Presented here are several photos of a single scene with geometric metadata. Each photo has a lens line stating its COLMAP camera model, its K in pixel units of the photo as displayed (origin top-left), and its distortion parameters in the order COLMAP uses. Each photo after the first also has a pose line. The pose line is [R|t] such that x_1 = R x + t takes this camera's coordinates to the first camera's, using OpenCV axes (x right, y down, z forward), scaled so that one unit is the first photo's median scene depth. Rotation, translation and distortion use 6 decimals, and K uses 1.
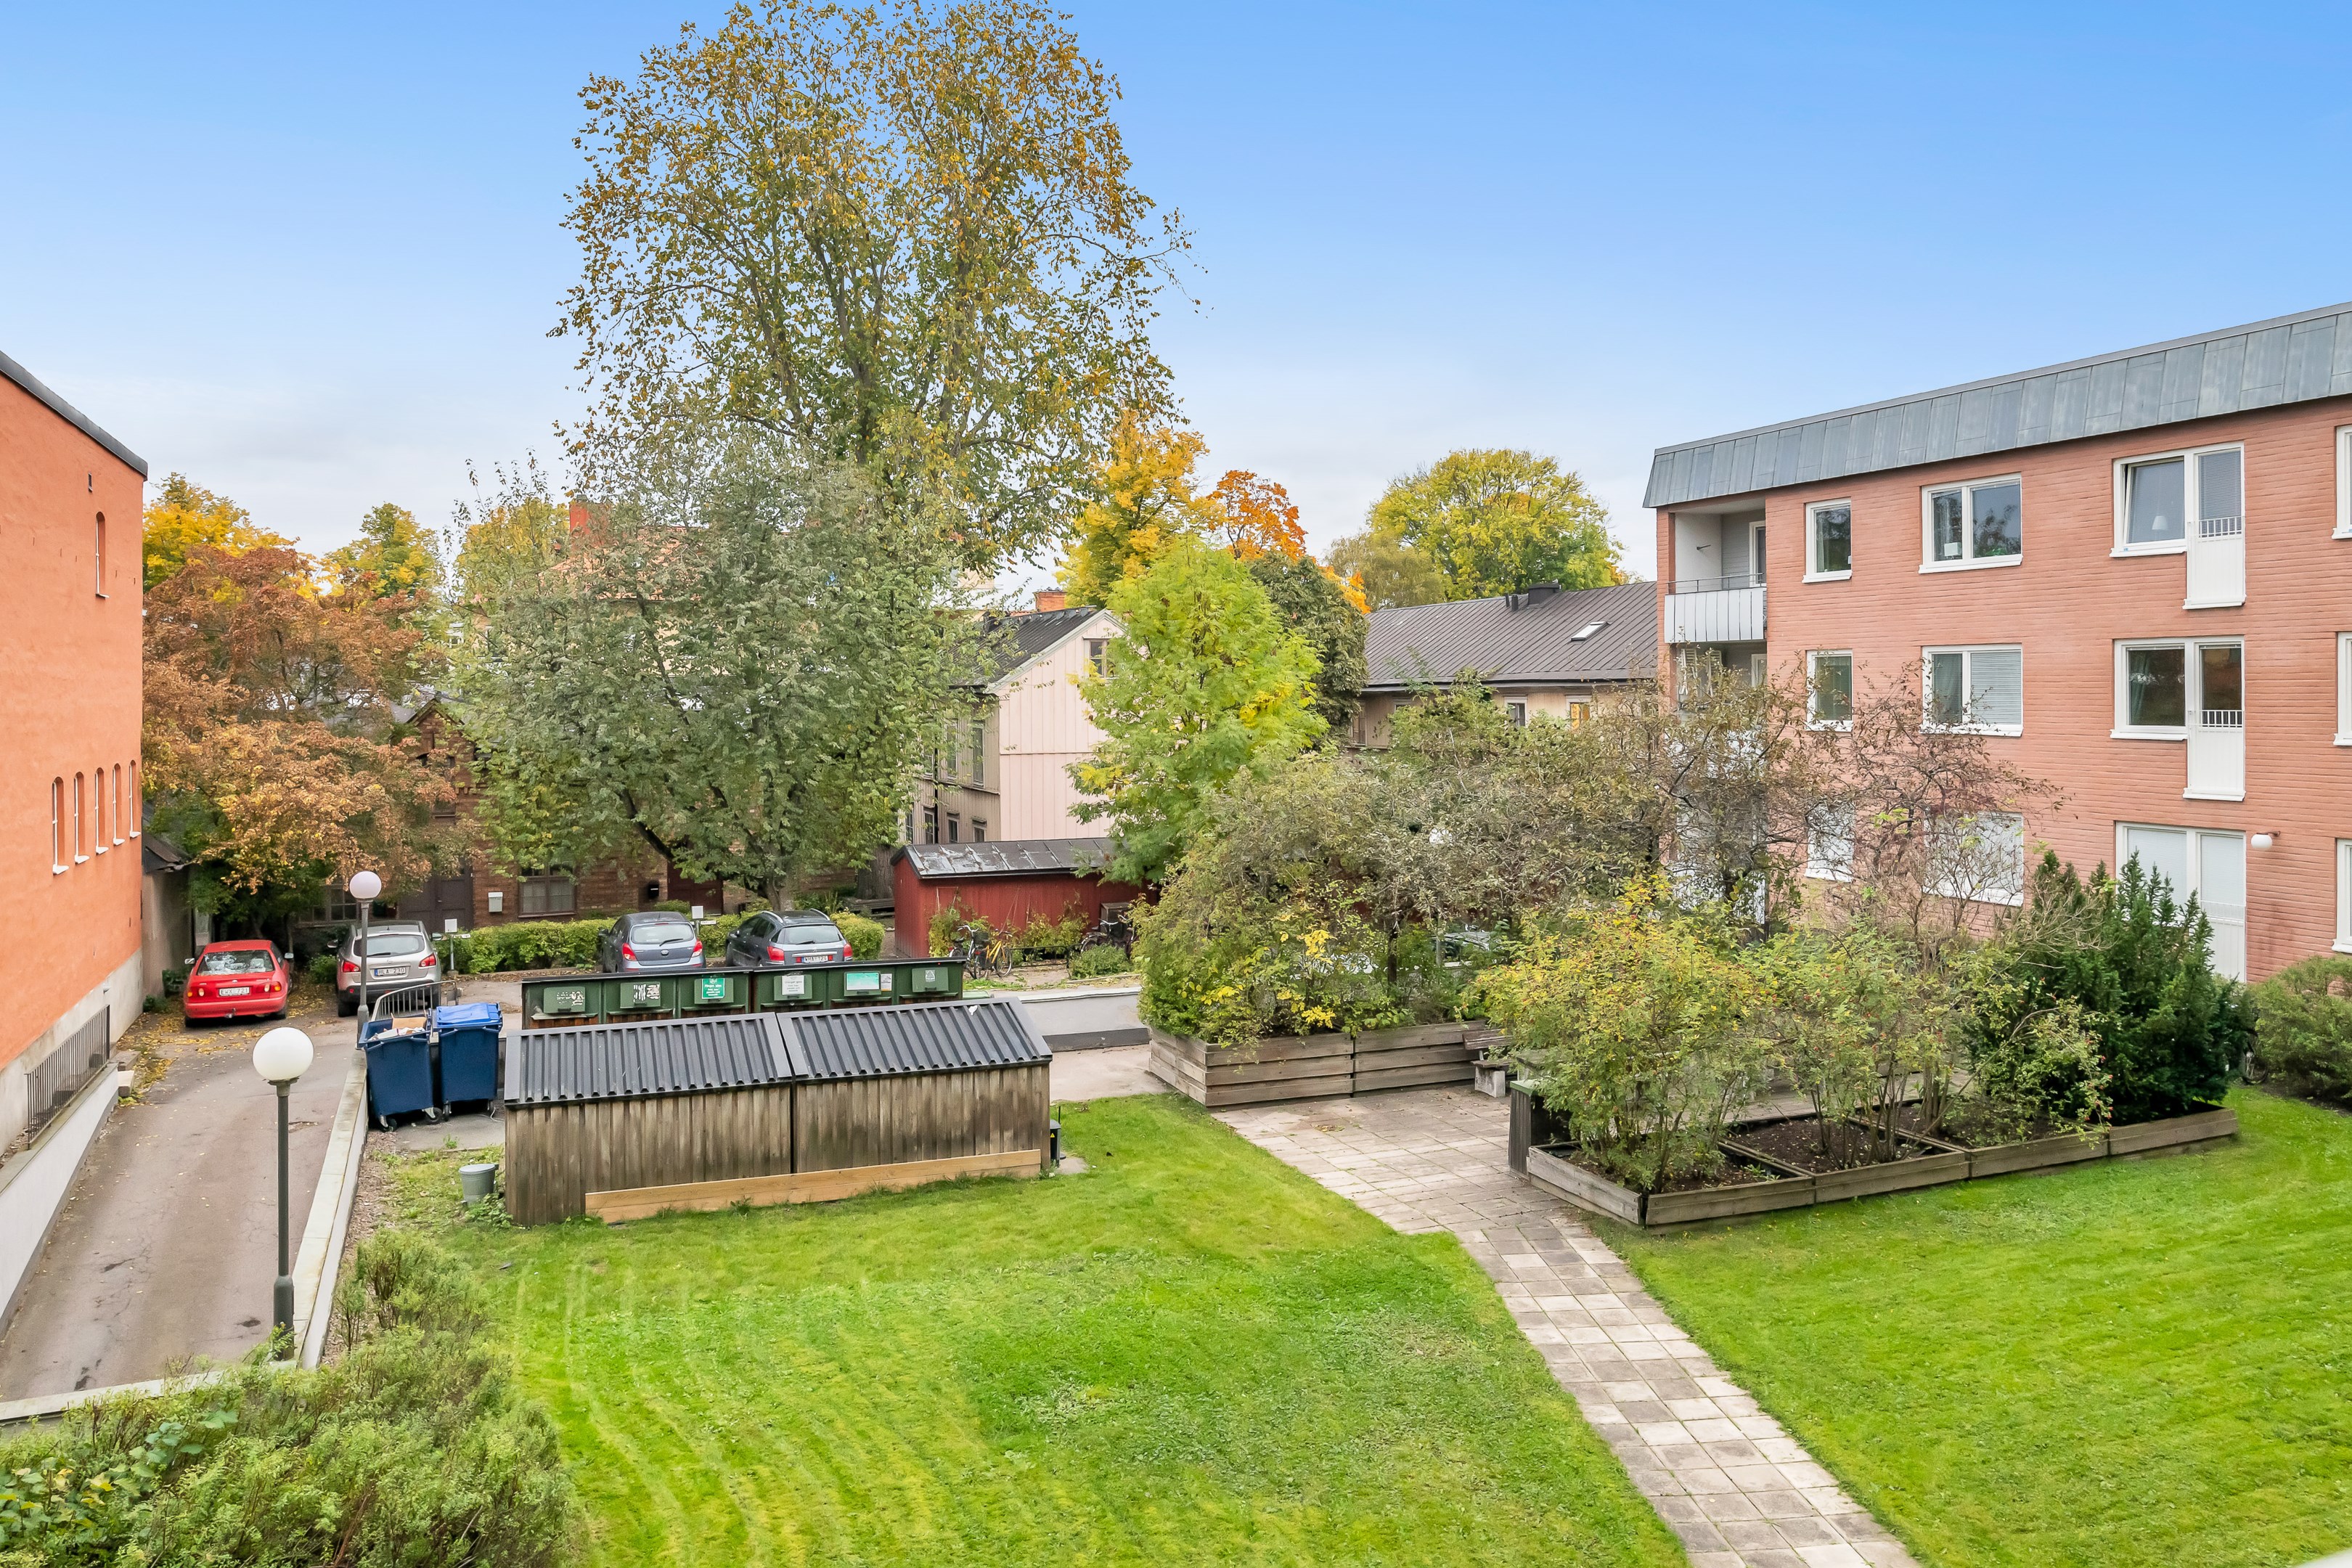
lens RADIAL K [[1668.1, 0, 1207.0], [0, 1668.1, 693.9], [0, 0, 1]] dist [-0.045114, 0.028203]
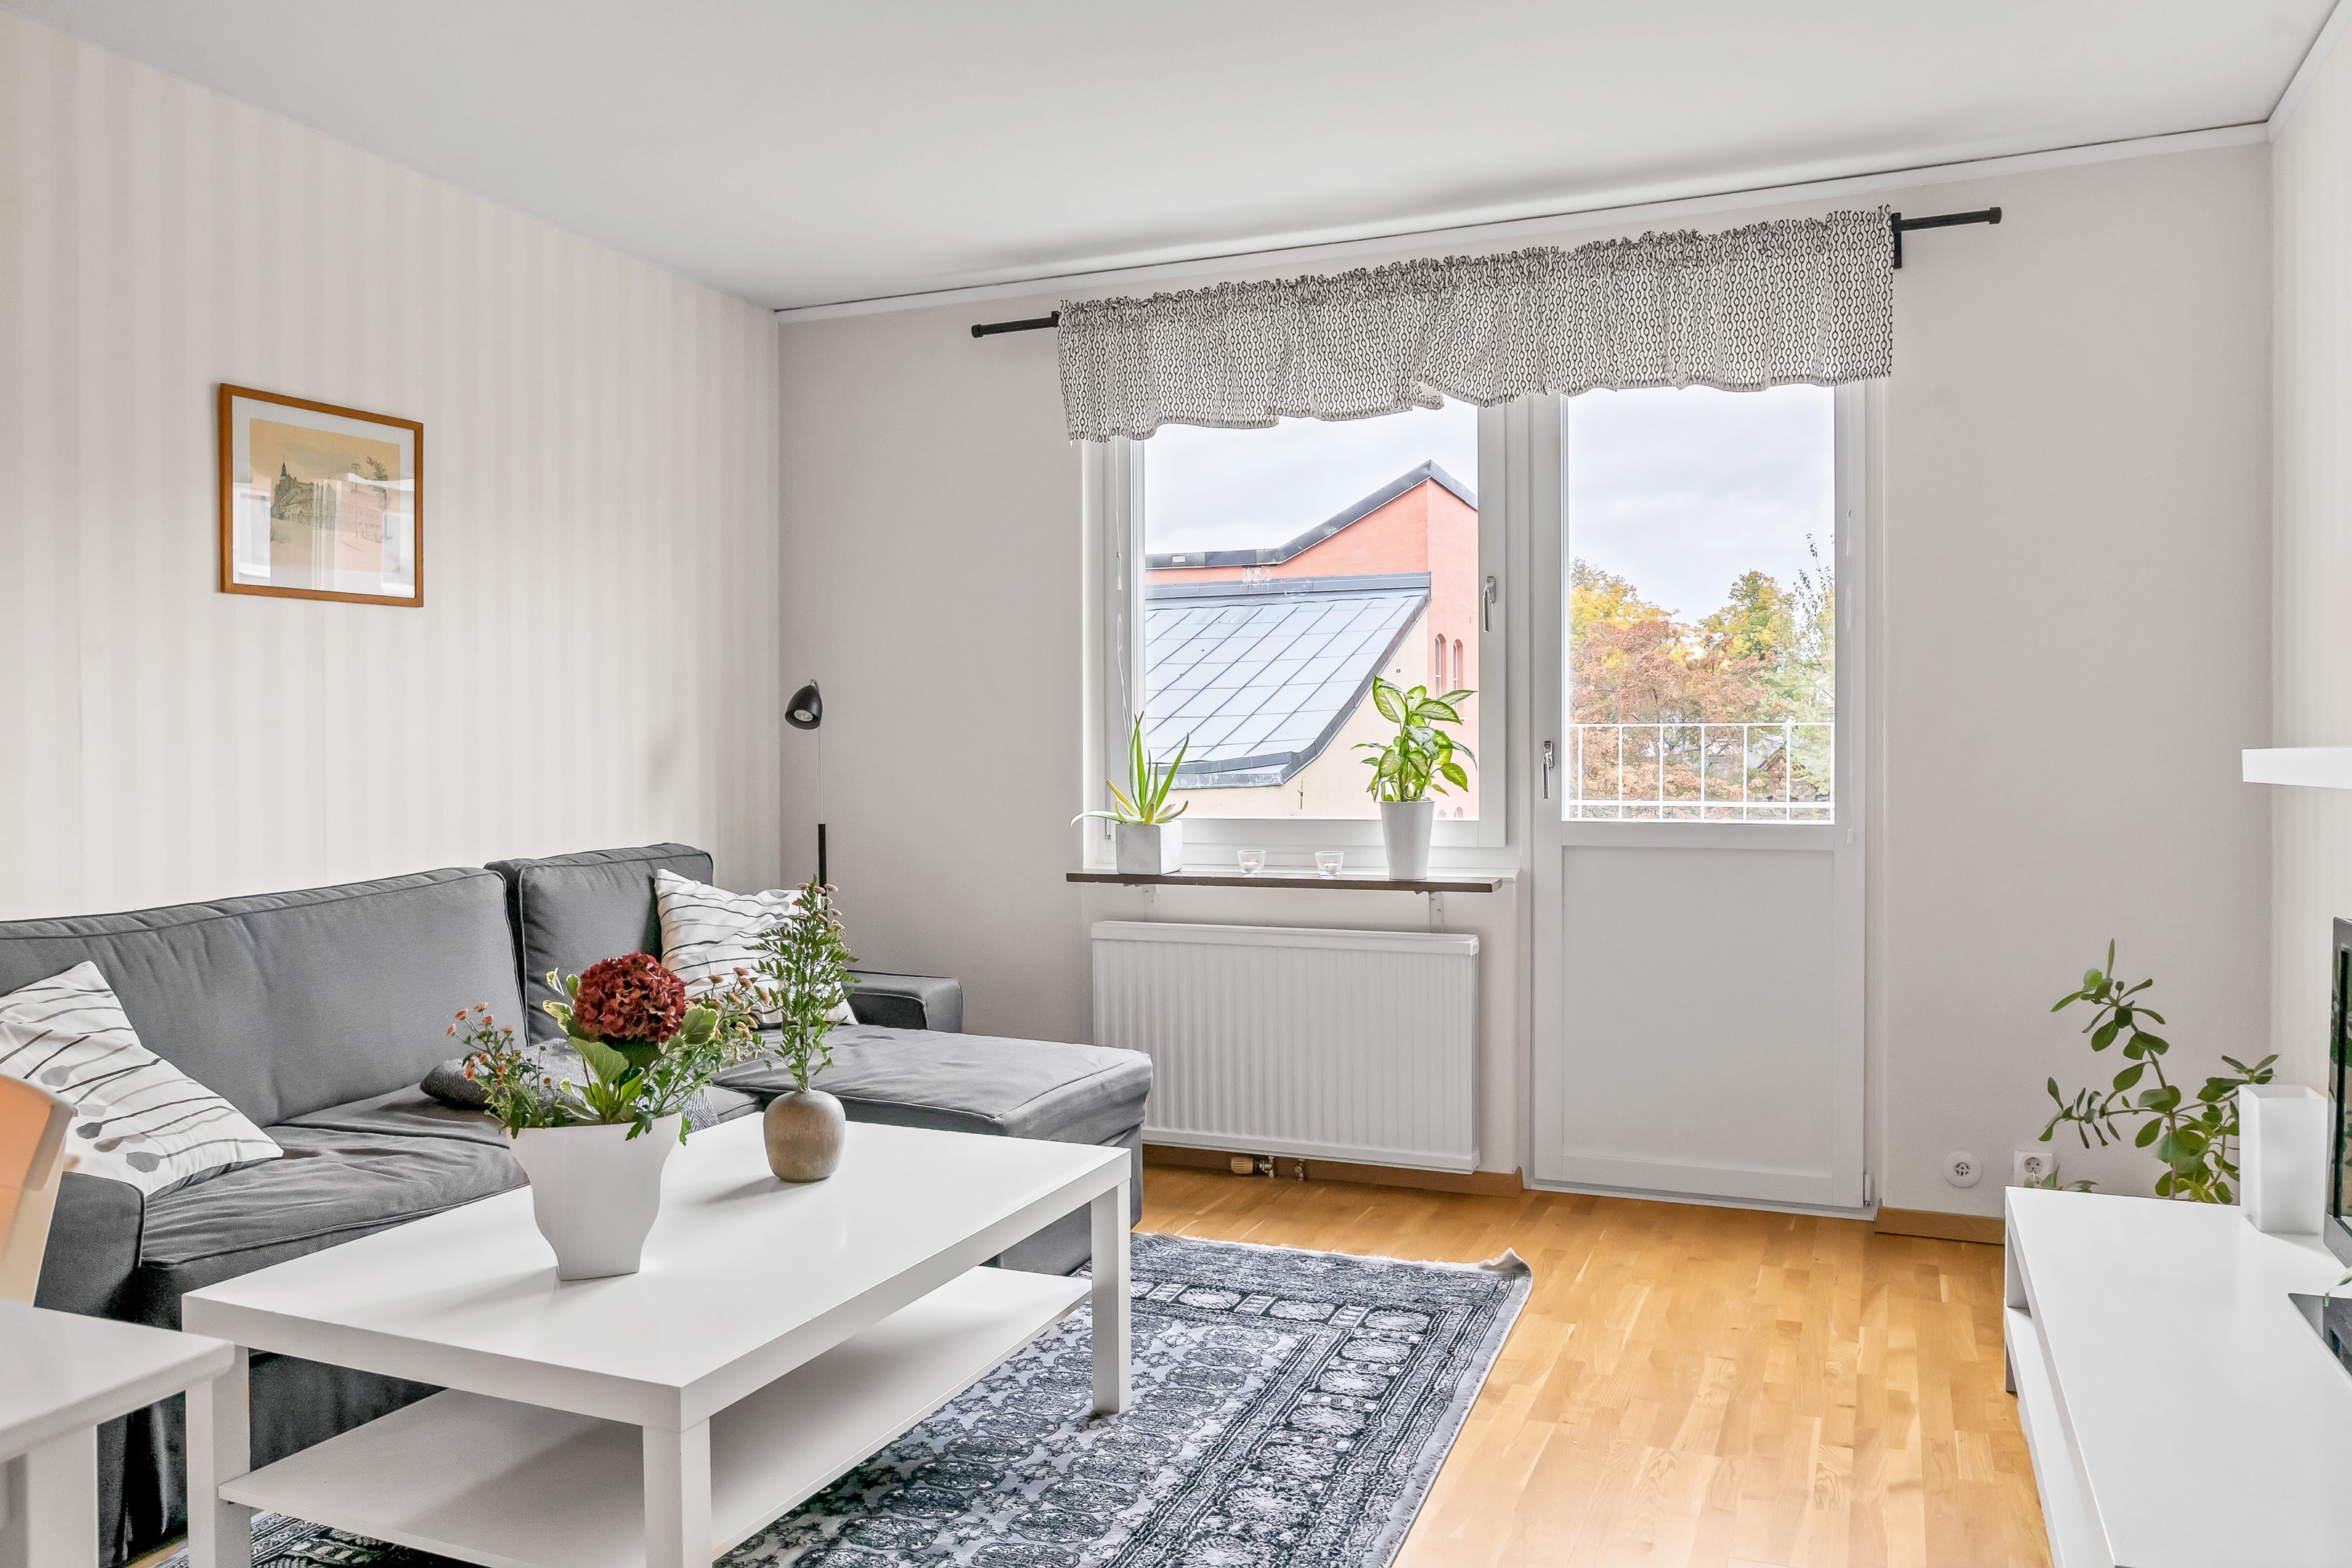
lens RADIAL K [[1667.9, 0, 1186.2], [0, 1667.9, 784.0], [0, 0, 1]] dist [-0.045114, 0.028203]
pose [[0.703257, 0.017350, -0.710724, 0.059162], [-0.002998, 0.999766, 0.021440, 0.005459], [0.710929, -0.012947, 0.703144, -0.096332]]
